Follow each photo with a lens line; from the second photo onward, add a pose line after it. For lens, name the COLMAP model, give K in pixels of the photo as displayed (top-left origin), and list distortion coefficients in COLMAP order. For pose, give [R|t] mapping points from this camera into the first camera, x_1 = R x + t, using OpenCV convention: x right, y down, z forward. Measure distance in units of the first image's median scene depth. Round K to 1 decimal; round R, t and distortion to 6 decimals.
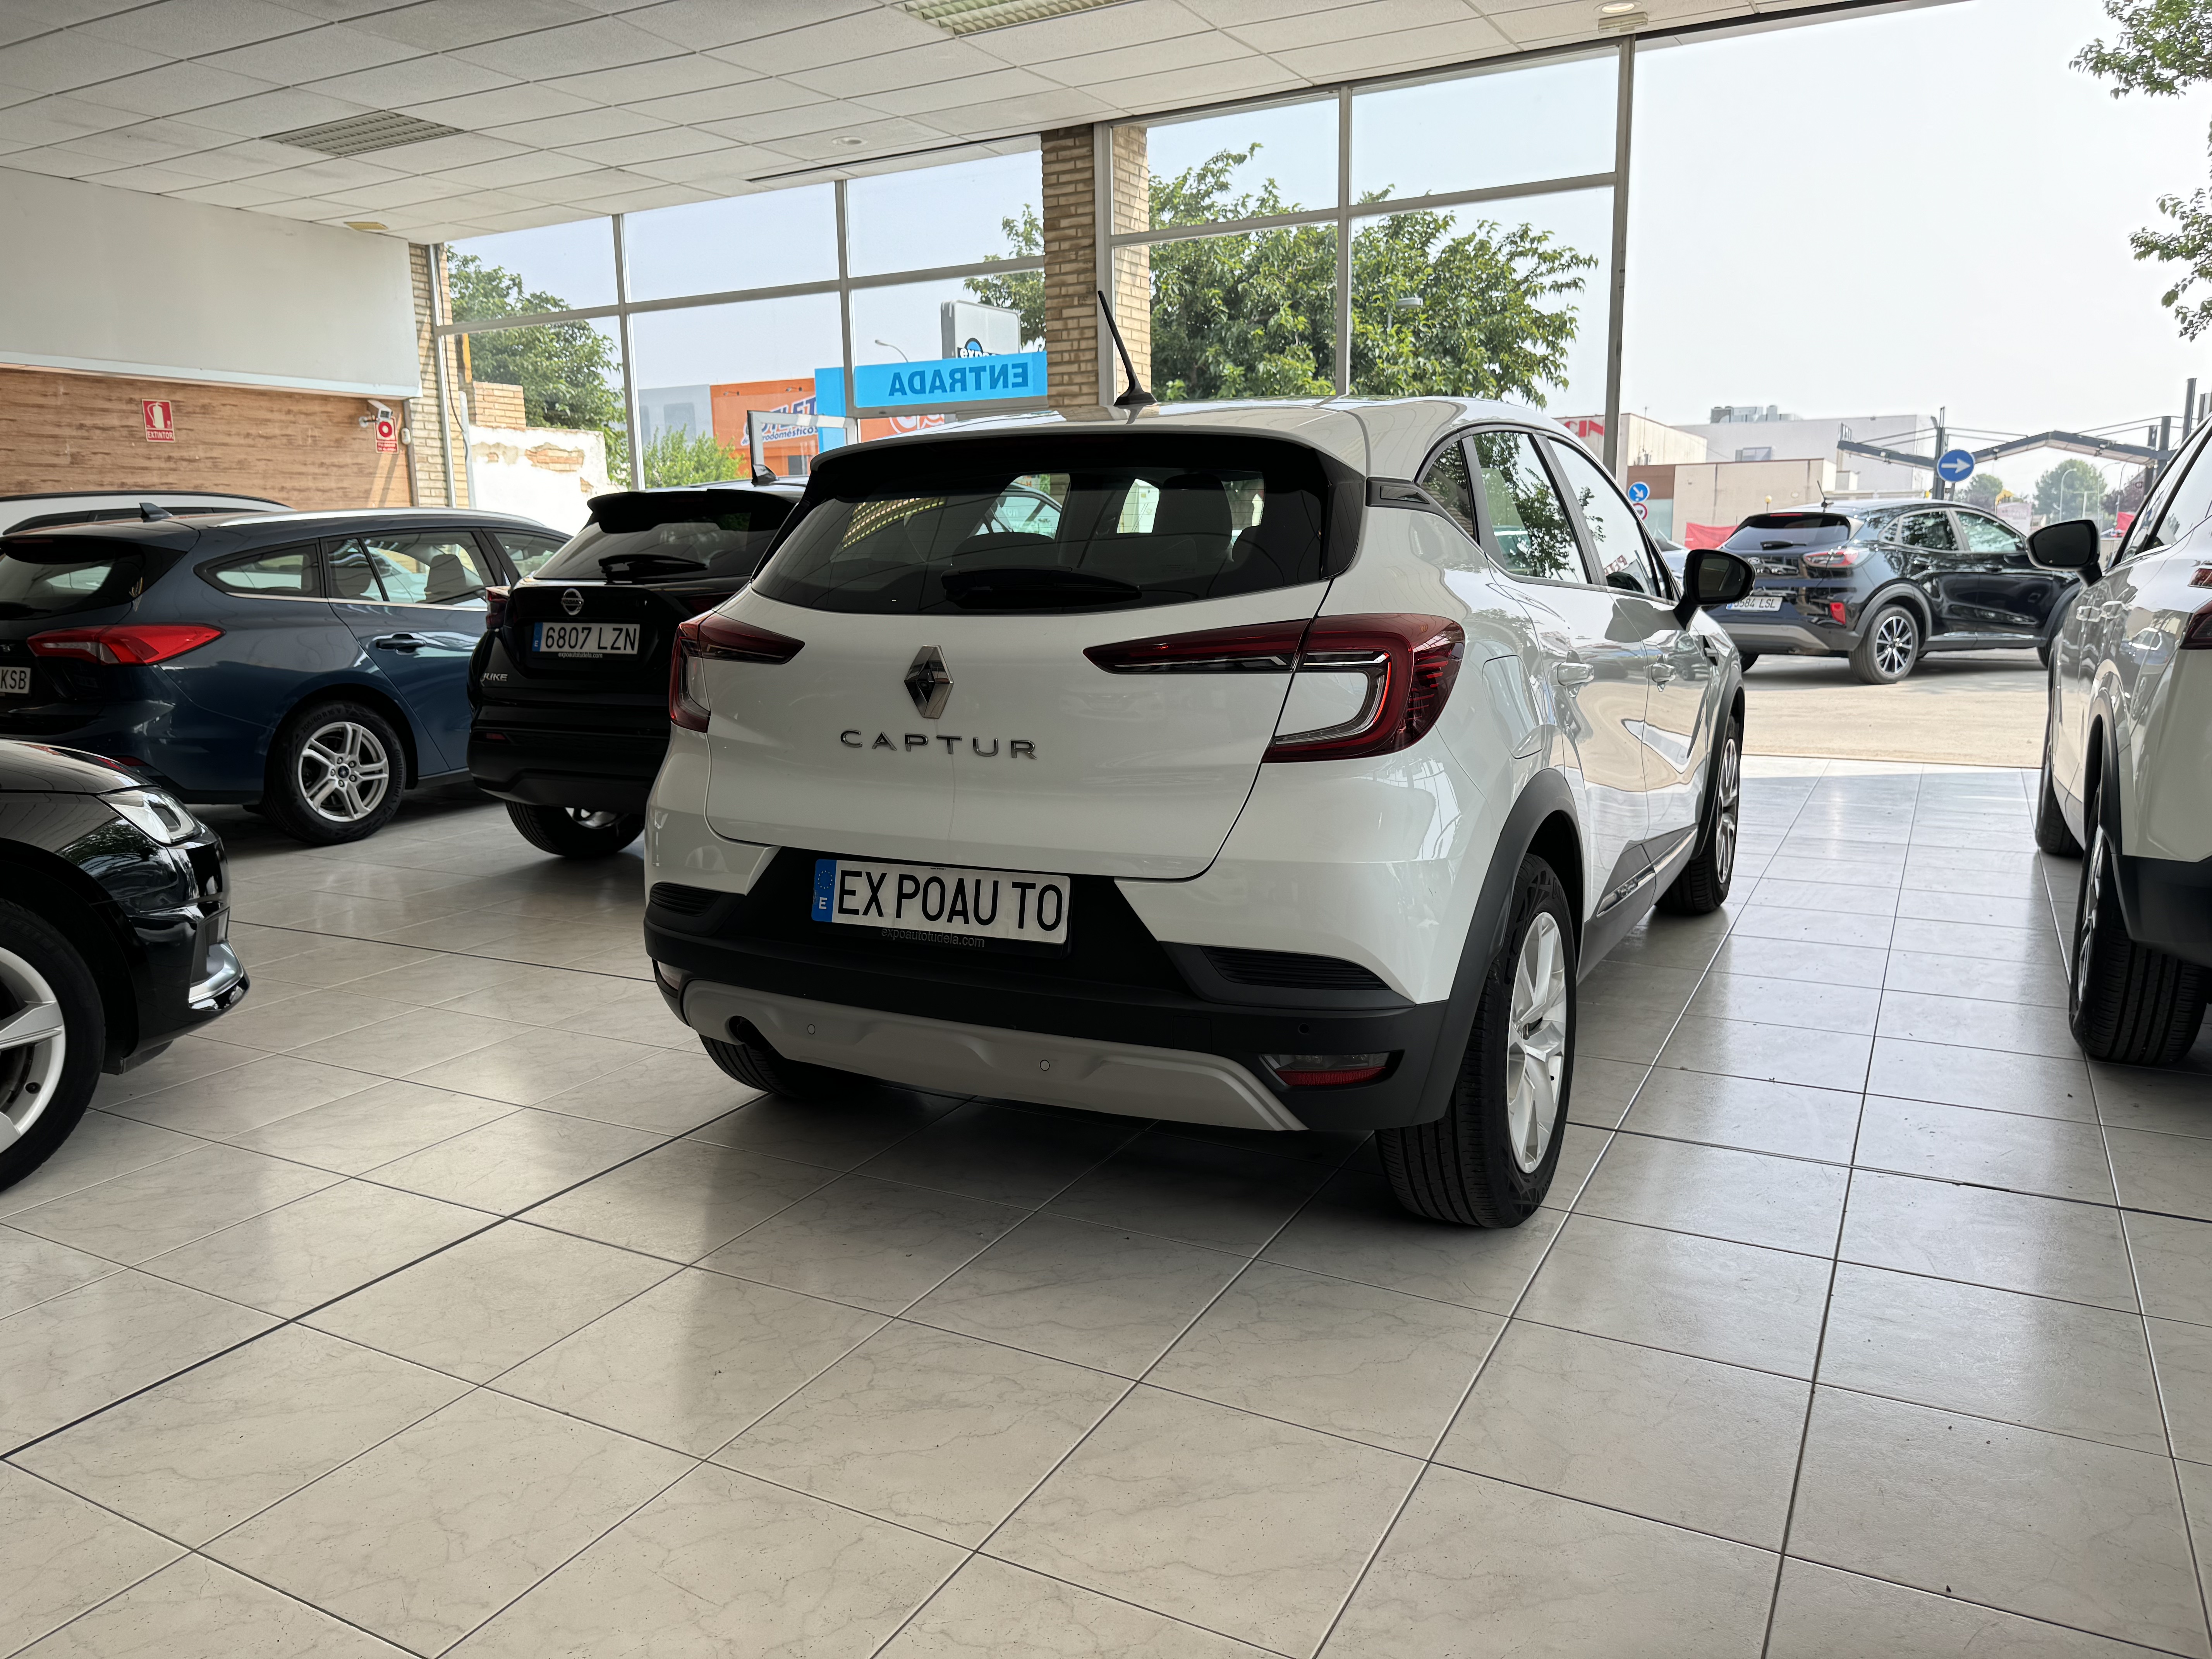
lens RADIAL K [[1590.1, 0, 1076.0], [0, 1590.1, 804.7], [0, 0, 1]] dist [0.033778, -0.027988]
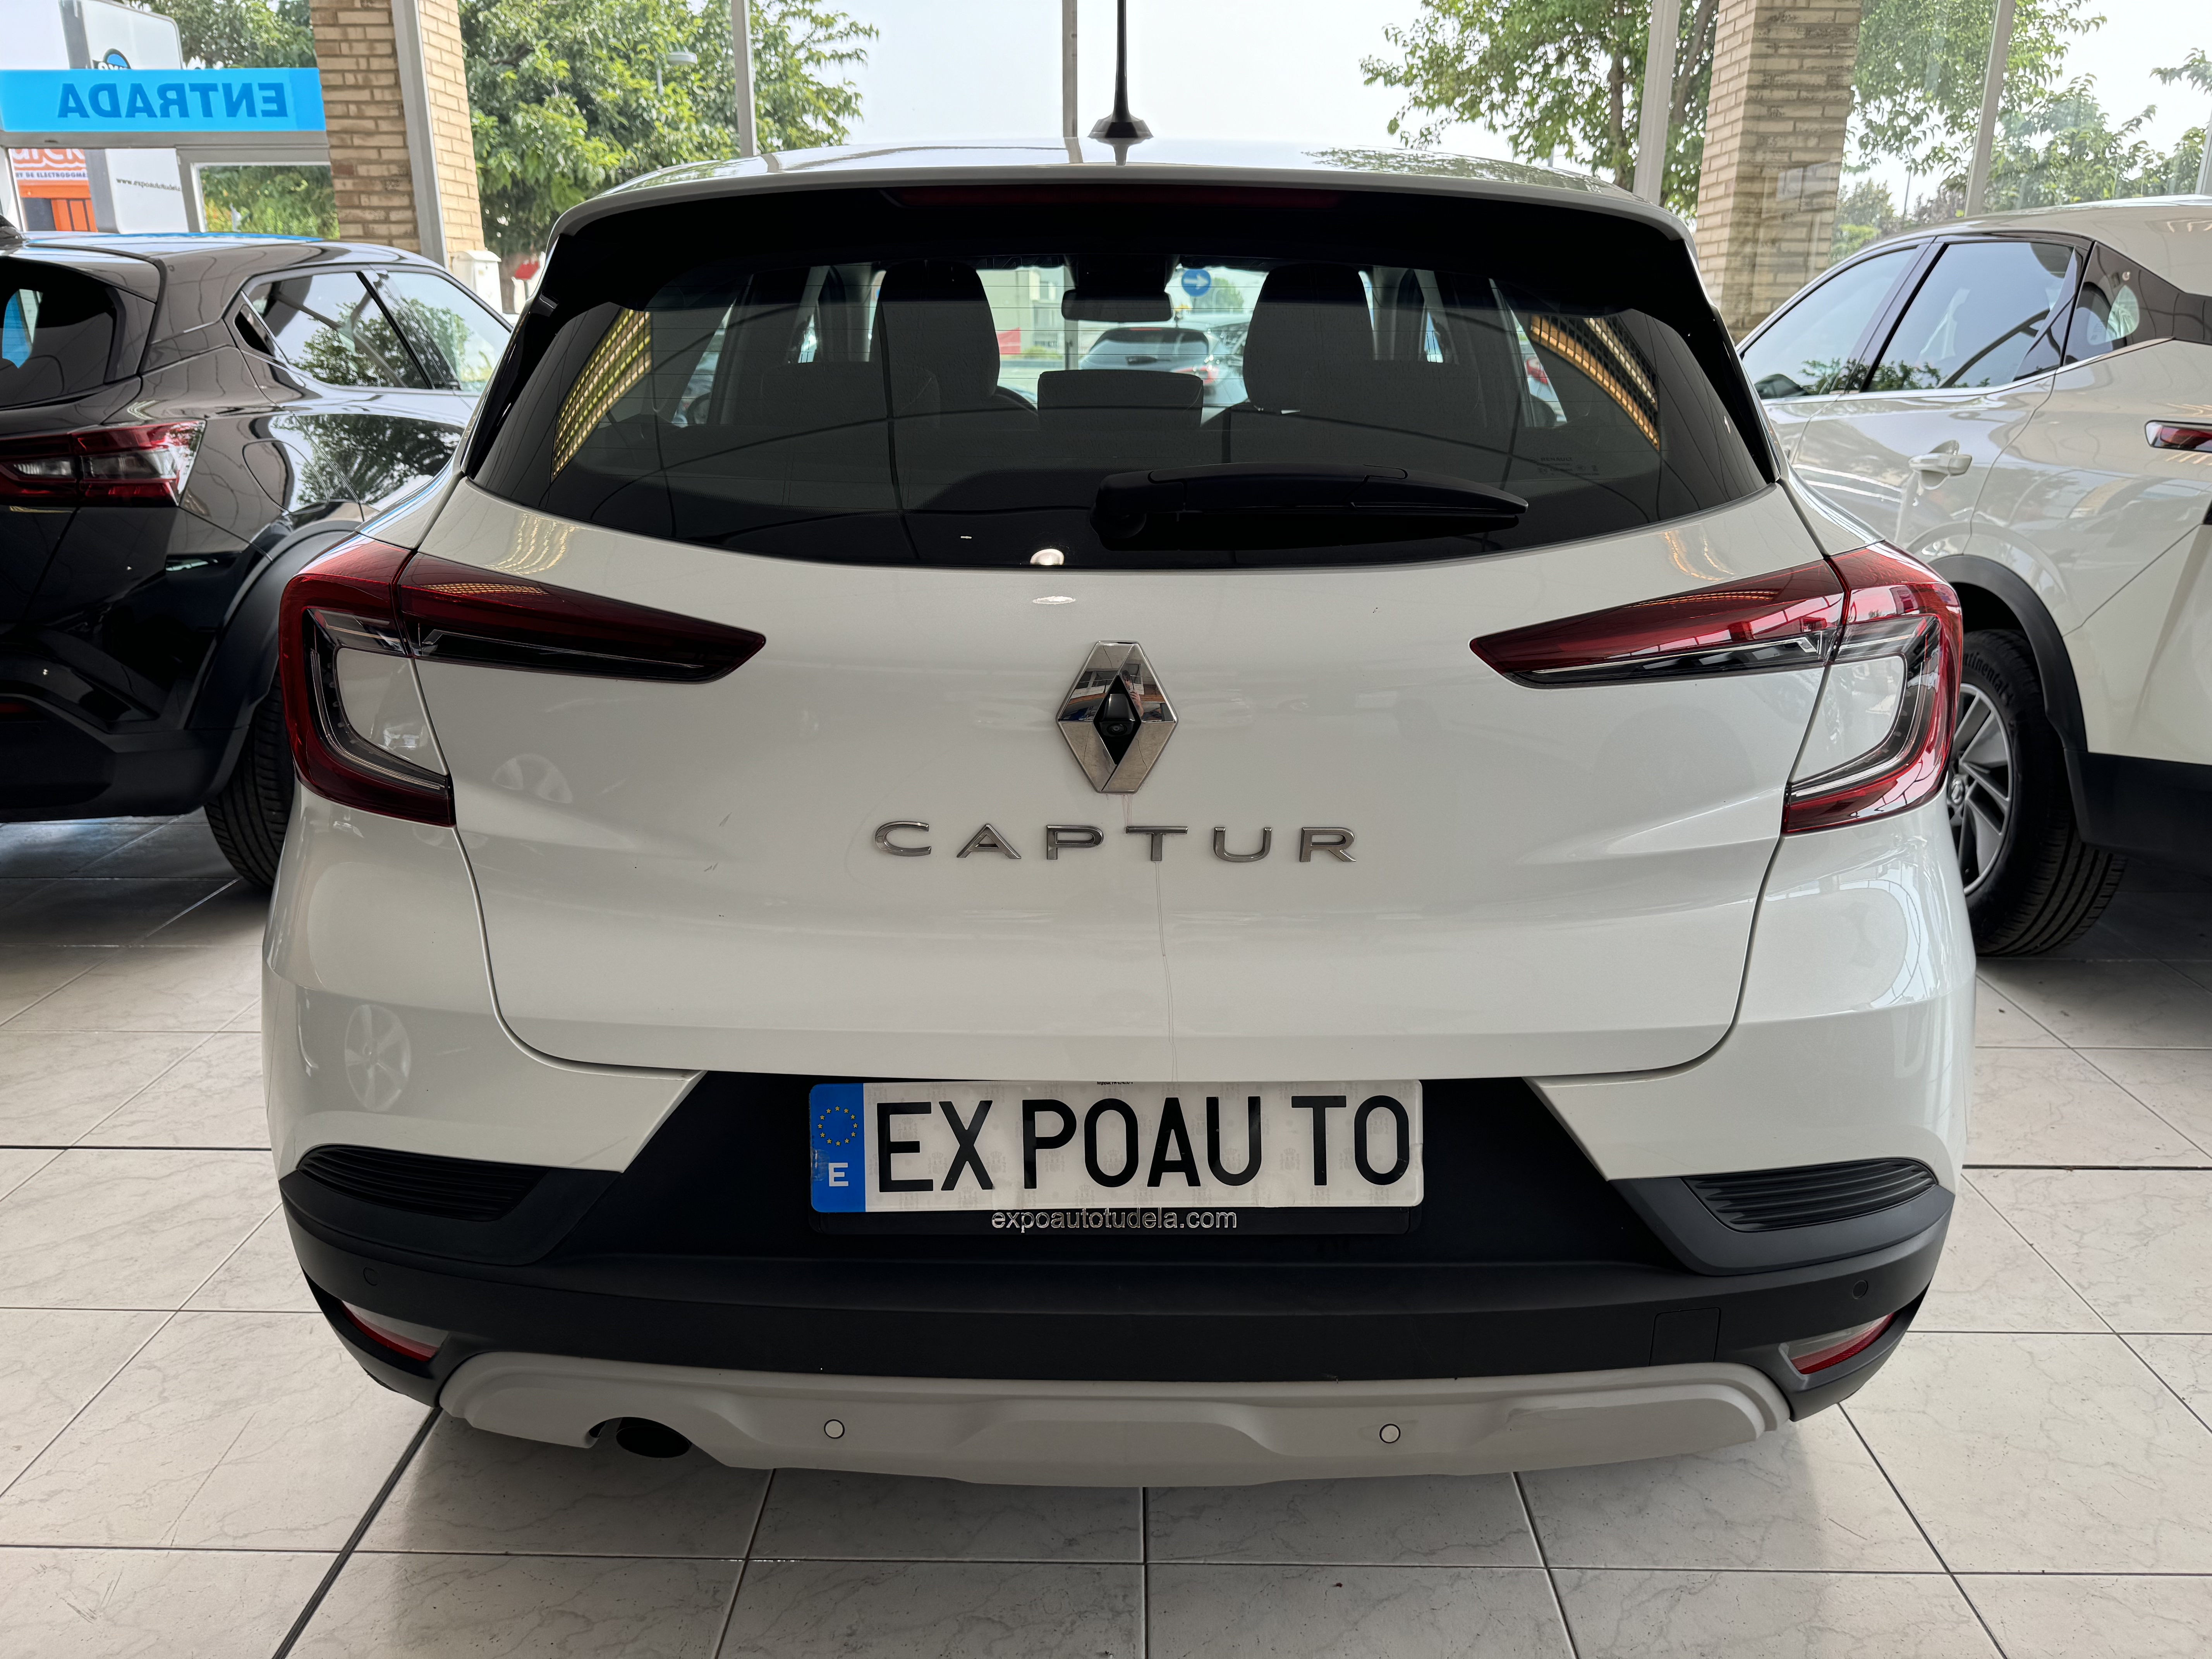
lens RADIAL K [[1582.0, 0, 1106.4], [0, 1582.0, 810.0], [0, 0, 1]] dist [0.068836, -0.081406]
pose [[0.883389, -0.115499, 0.454184, -0.285502], [0.057000, 0.988439, 0.140495, -0.106969], [-0.465161, -0.098223, 0.879760, 0.536789]]
